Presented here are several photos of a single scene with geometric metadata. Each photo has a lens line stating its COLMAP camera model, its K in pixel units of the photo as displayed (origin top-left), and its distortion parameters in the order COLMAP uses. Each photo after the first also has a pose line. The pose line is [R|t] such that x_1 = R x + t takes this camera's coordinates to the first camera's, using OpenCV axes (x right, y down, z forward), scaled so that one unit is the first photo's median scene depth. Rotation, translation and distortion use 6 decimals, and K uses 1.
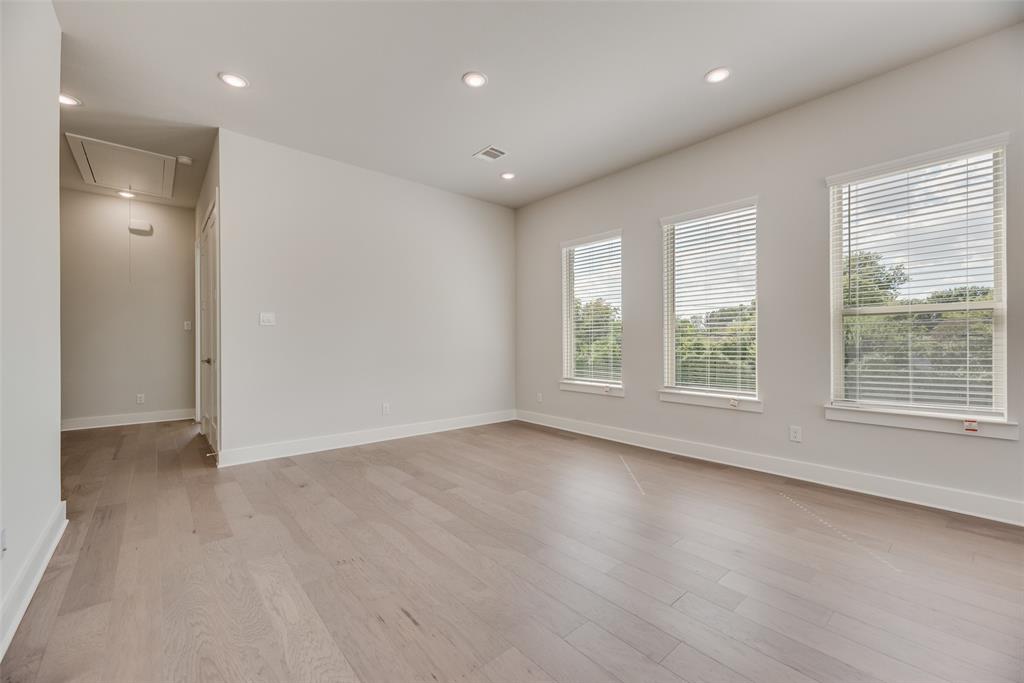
lens RADIAL K [[418.7, 0, 529.0], [0, 418.7, 340.7], [0, 0, 1]] dist [-0.001074, -0.001401]
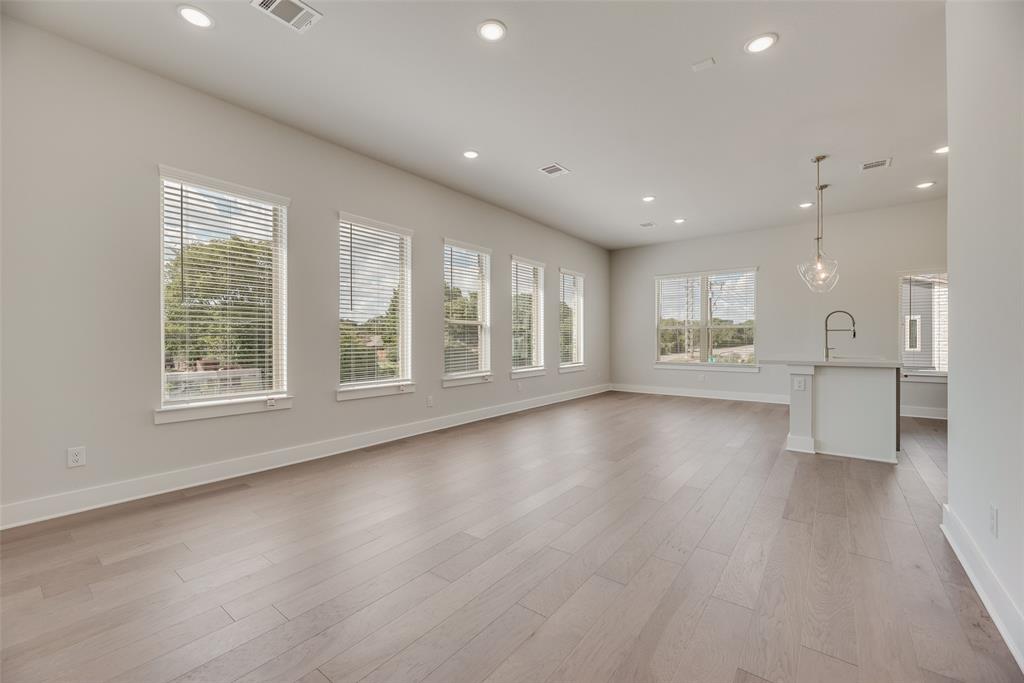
lens RADIAL K [[418.7, 0, 501.1], [0, 418.7, 336.2], [0, 0, 1]] dist [-0.001074, -0.001401]
pose [[-0.164397, 0.008524, 0.986357, -0.946923], [0.003388, 0.999962, -0.008077, 0.006925], [-0.986388, 0.002014, -0.164420, 1.092755]]
